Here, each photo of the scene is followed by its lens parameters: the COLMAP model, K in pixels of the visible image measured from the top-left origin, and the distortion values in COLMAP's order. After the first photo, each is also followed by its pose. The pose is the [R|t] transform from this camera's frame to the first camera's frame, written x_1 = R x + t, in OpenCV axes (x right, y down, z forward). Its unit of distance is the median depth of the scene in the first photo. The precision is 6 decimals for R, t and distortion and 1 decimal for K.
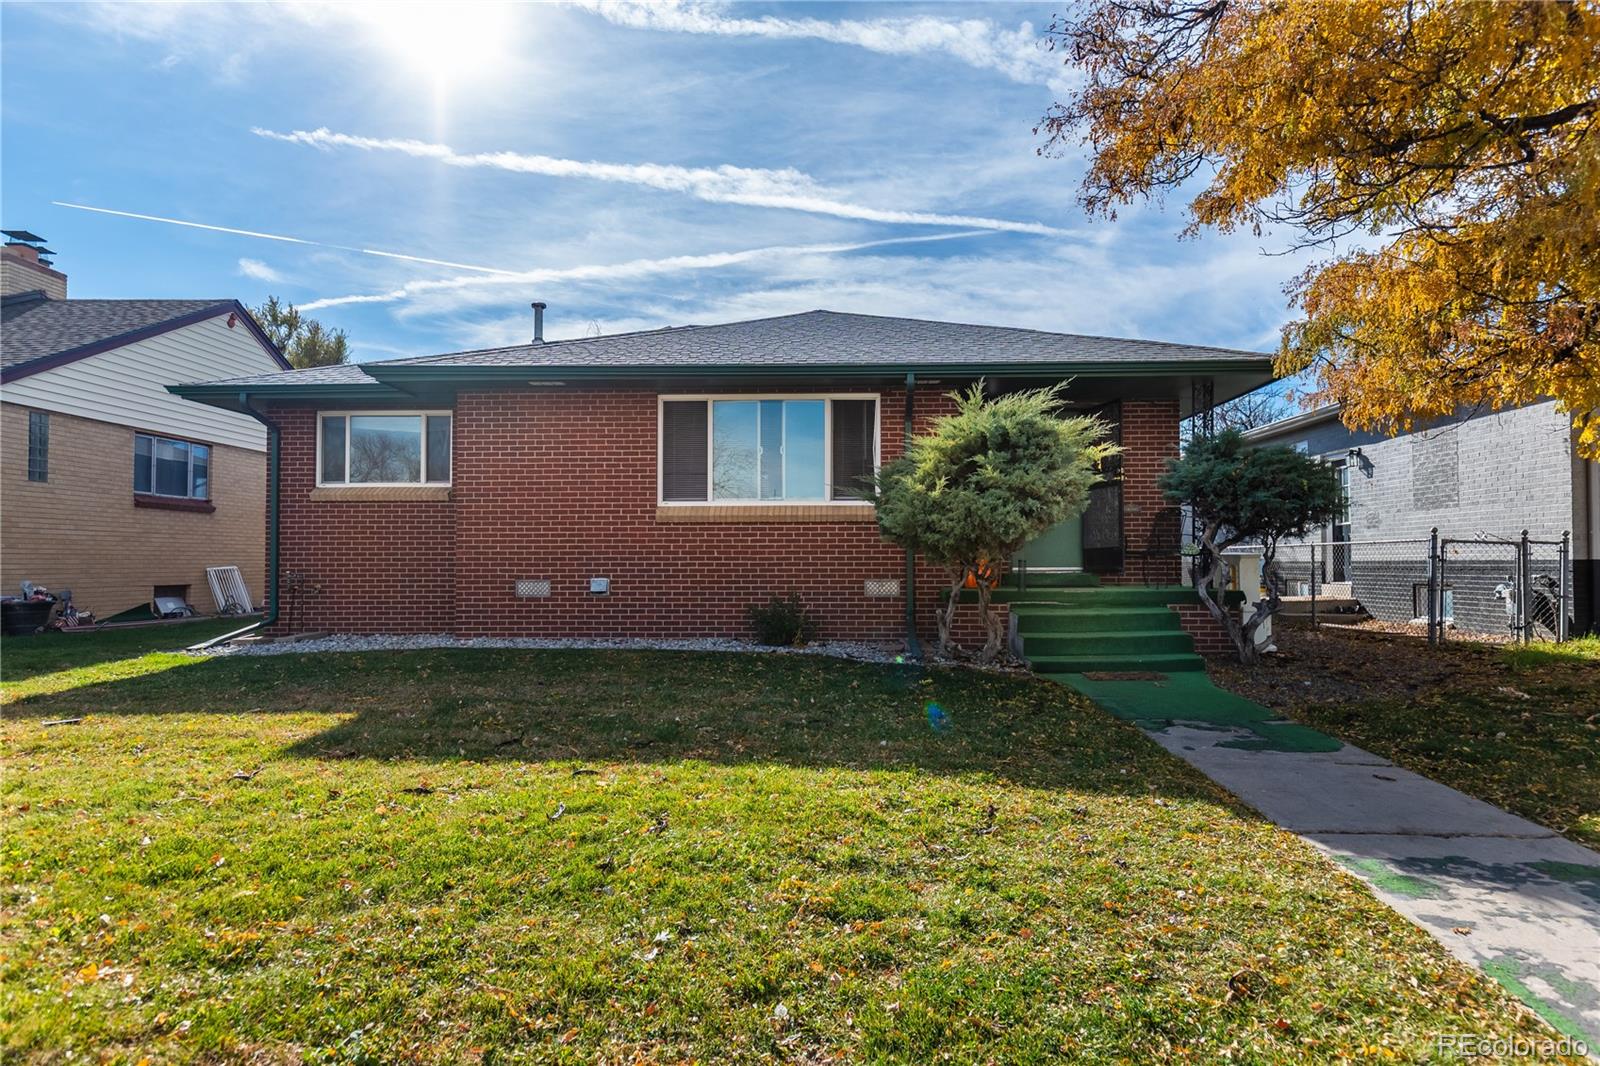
lens RADIAL K [[959.0, 0, 806.8], [0, 959.0, 541.7], [0, 0, 1]] dist [0.003844, 0.003852]
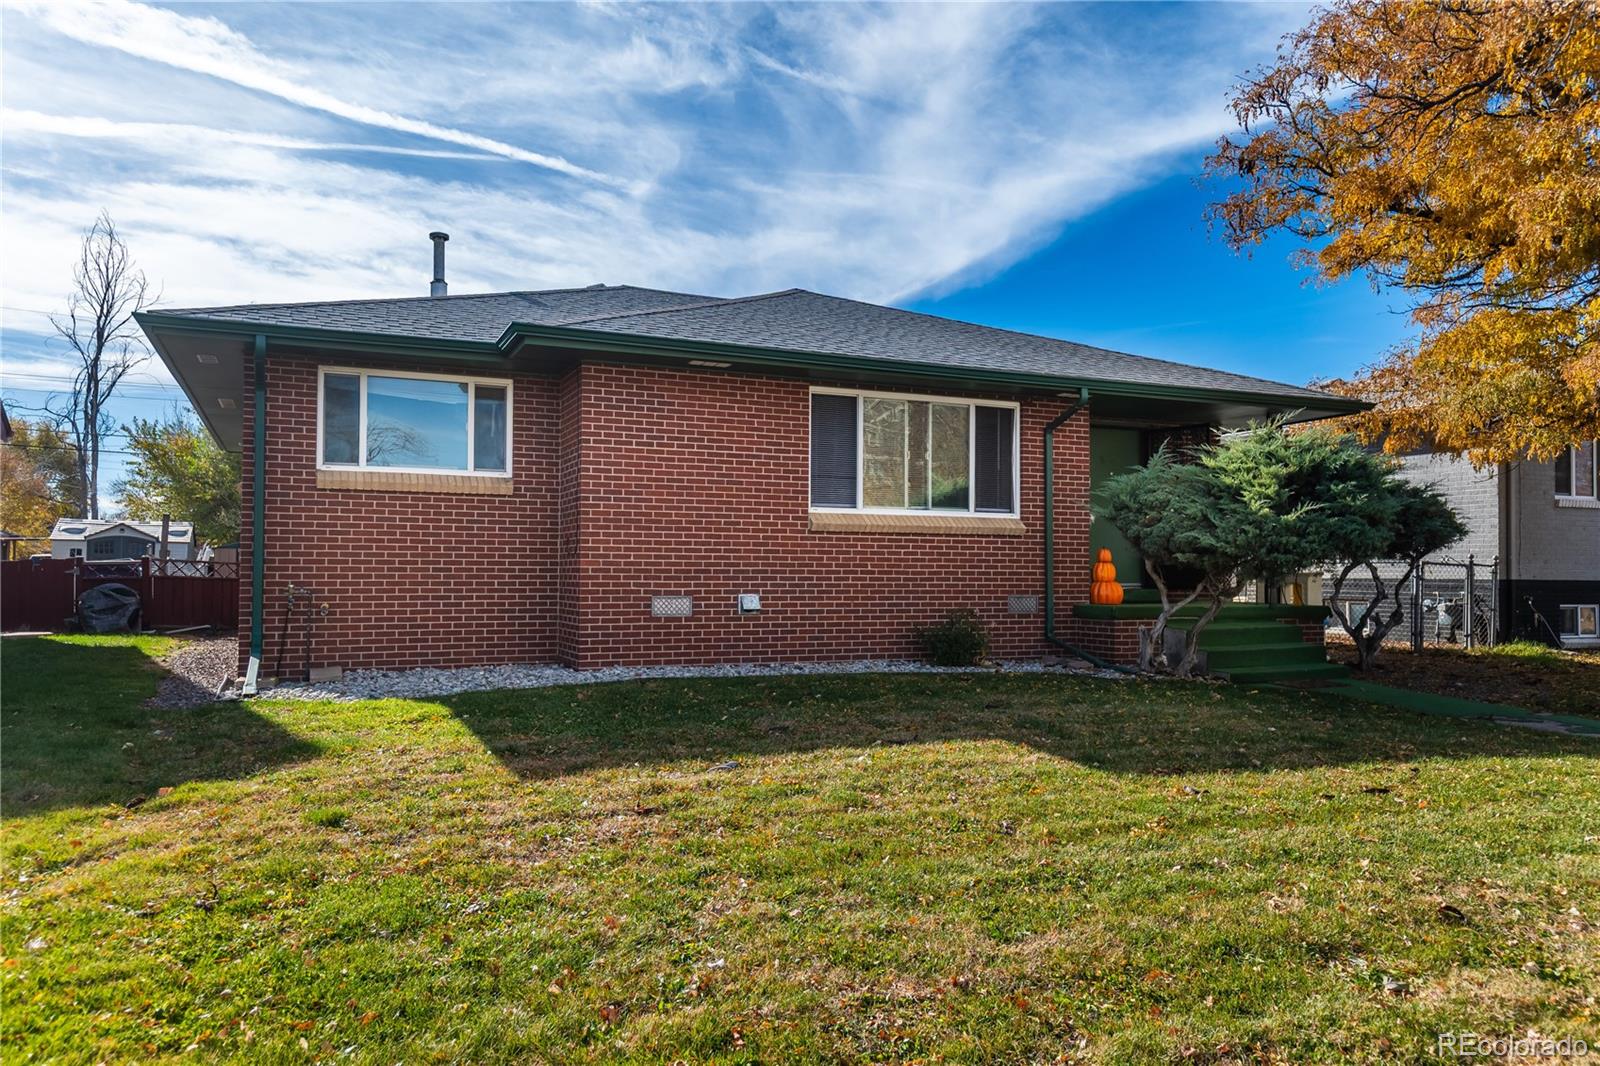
lens RADIAL K [[1180.4, 0, 805.9], [0, 1180.4, 556.7], [0, 0, 1]] dist [0.043070, 0.012700]
pose [[0.895153, 0.014216, 0.445532, -0.637331], [-0.017329, 0.999846, 0.002913, 0.000496], [-0.445422, -0.010329, 0.895261, 0.027233]]
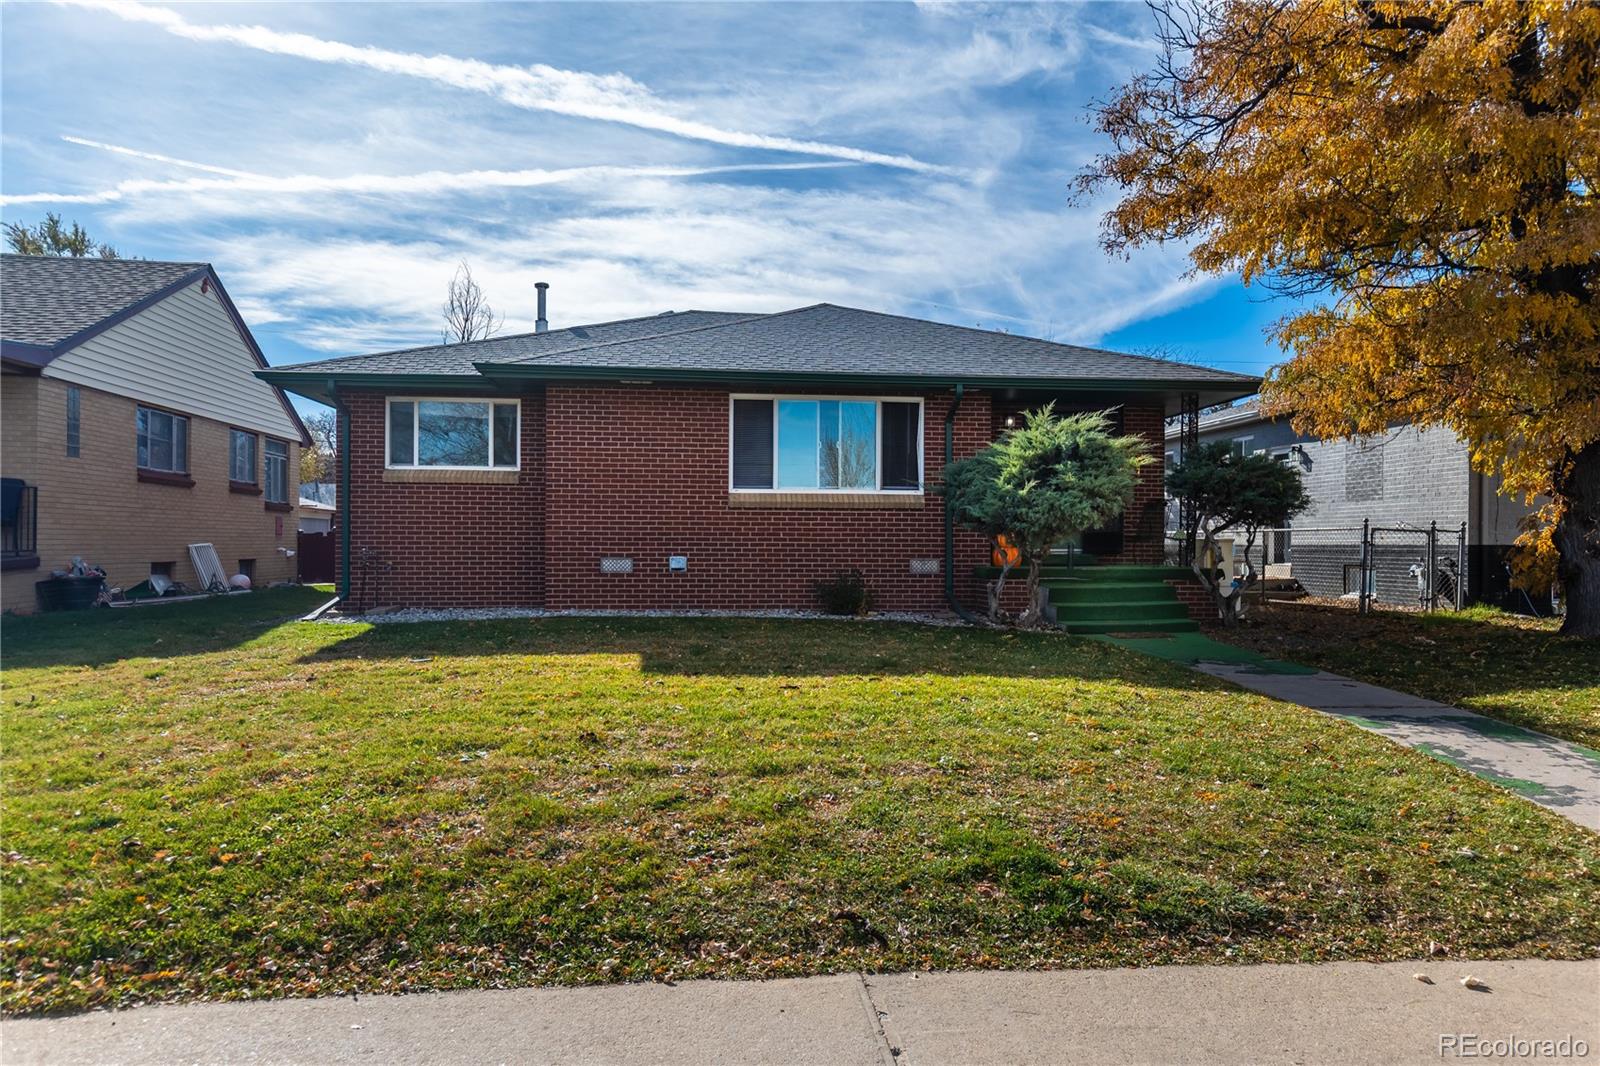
lens RADIAL K [[1120.6, 0, 793.0], [0, 1120.6, 543.2], [0, 0, 1]] dist [0.035934, 0.014455]
pose [[0.989707, 0.006564, 0.142961, -0.268185], [-0.009728, 0.999723, 0.021443, -0.006767], [-0.142781, -0.022613, 0.989496, -0.316222]]
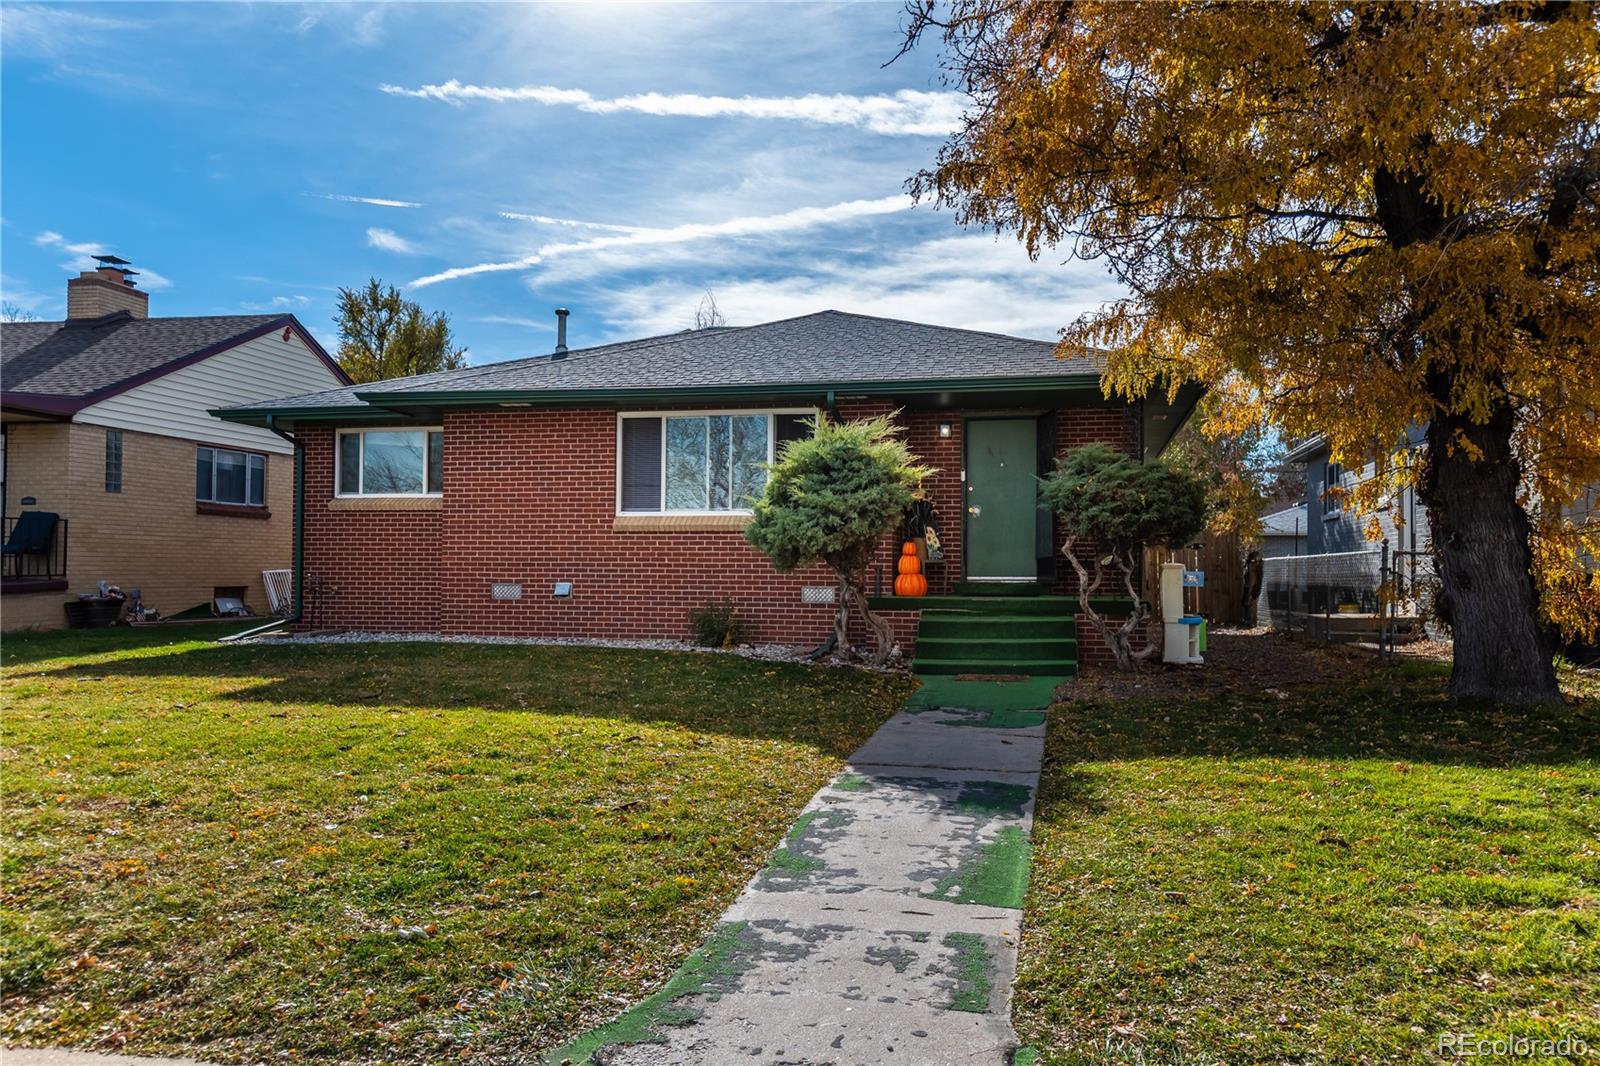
lens RADIAL K [[1159.7, 0, 795.0], [0, 1159.7, 541.8], [0, 0, 1]] dist [0.043534, 0.016622]
pose [[0.982829, 0.003613, -0.184484, 0.280405], [-0.003858, 0.999992, -0.000964, -0.007733], [0.184479, 0.001660, 0.982835, -0.240282]]
